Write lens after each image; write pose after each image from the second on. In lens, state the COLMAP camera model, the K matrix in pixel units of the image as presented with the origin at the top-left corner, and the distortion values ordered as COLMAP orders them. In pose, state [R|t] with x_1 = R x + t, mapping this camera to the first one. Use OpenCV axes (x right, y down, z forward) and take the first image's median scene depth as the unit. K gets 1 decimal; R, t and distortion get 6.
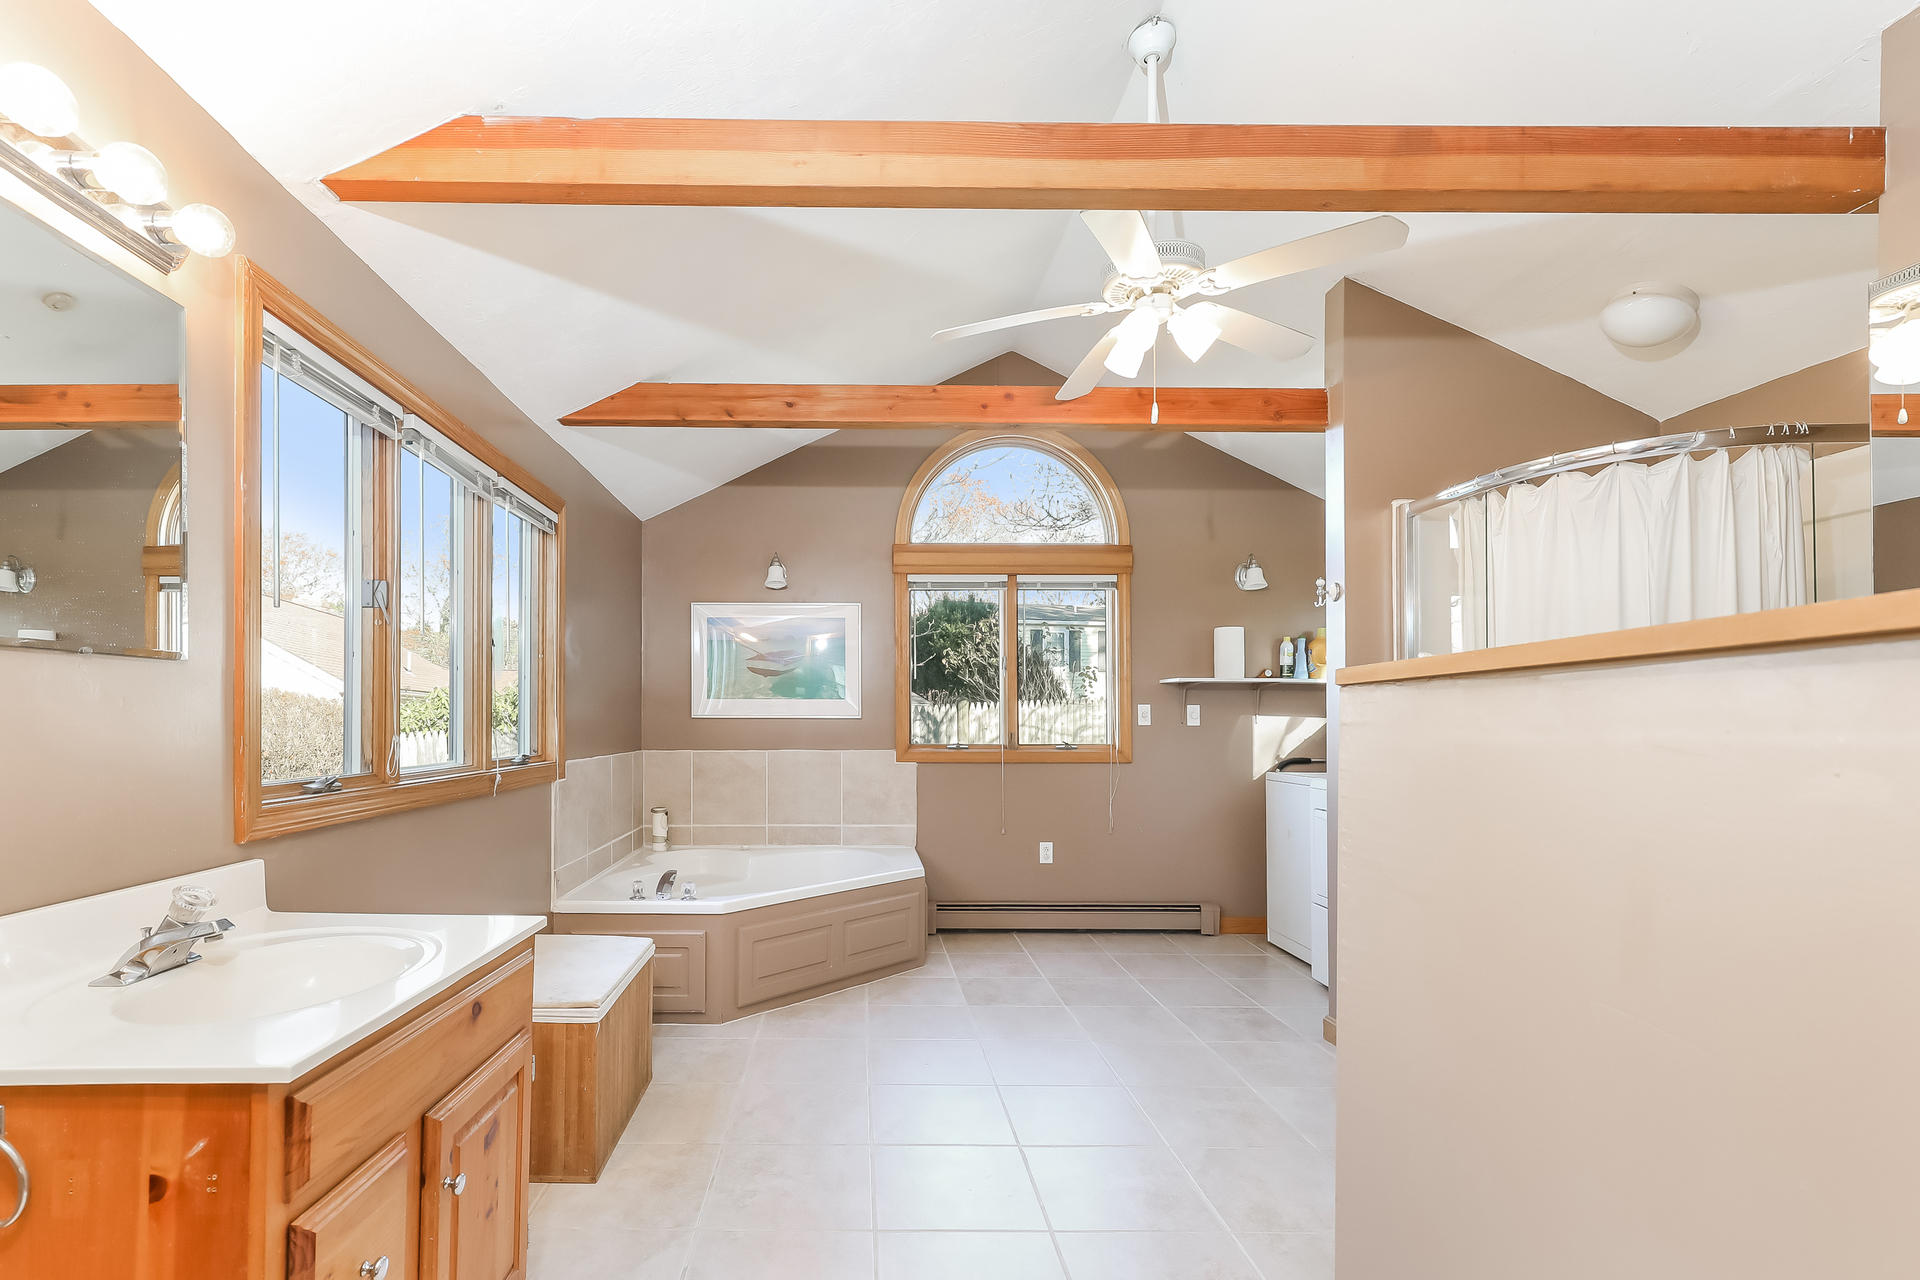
lens RADIAL K [[895.3, 0, 954.1], [0, 895.3, 686.5], [0, 0, 1]] dist [-0.002207, -0.000213]
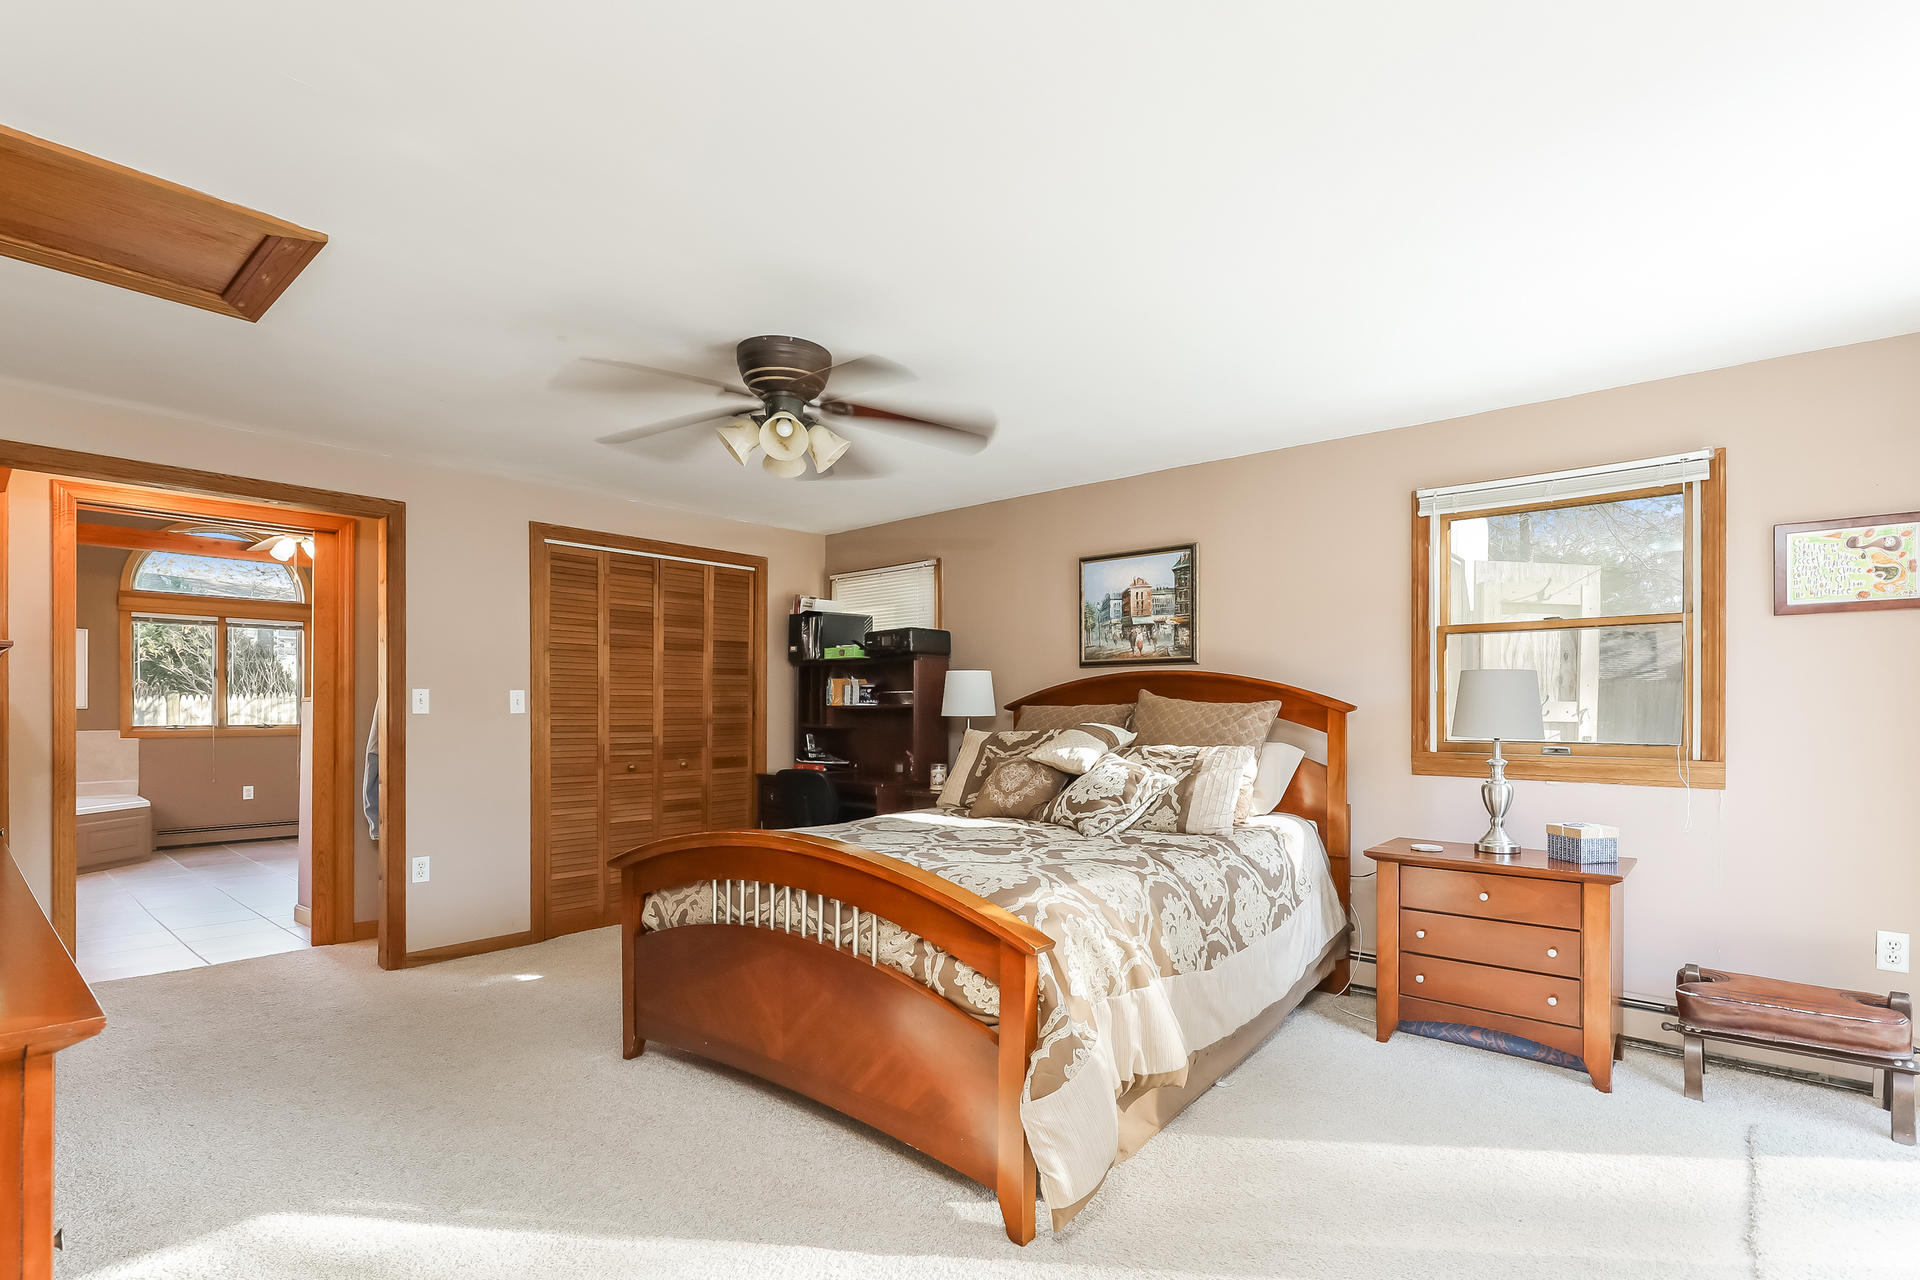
lens RADIAL K [[895.3, 0, 954.1], [0, 895.3, 686.5], [0, 0, 1]] dist [-0.002207, -0.000213]
pose [[0.738210, 0.005248, 0.674551, -0.032828], [-0.015451, 0.999839, 0.009131, -0.027674], [-0.674394, -0.017163, 0.738172, -0.761095]]
